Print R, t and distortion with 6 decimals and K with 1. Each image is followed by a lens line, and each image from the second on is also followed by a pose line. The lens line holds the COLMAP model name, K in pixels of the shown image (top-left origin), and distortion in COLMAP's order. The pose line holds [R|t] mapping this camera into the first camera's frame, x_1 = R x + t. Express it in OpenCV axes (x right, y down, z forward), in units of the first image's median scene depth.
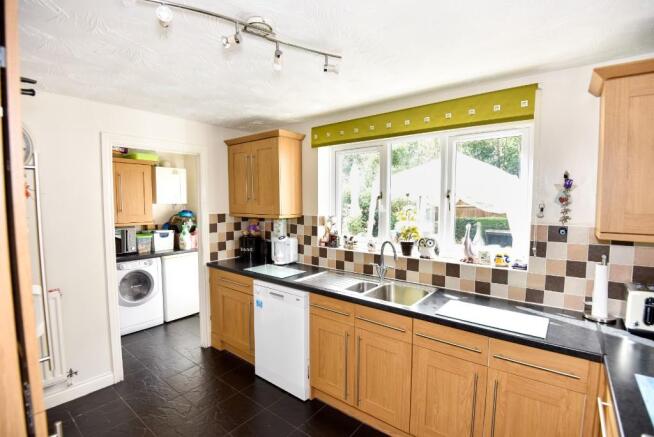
lens RADIAL K [[308.3, 0, 326.7], [0, 308.3, 220.9], [0, 0, 1]] dist [-0.019699, -0.001321]
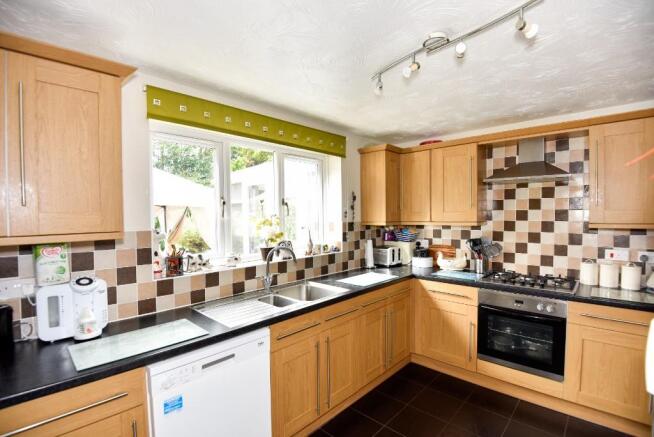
lens RADIAL K [[308.3, 0, 327.4], [0, 308.3, 219.8], [0, 0, 1]] dist [-0.019699, -0.001321]
pose [[0.075863, -0.020003, 0.996918, -0.740509], [0.078018, 0.996853, 0.014064, -0.022673], [-0.994061, 0.076710, 0.077185, 0.735655]]
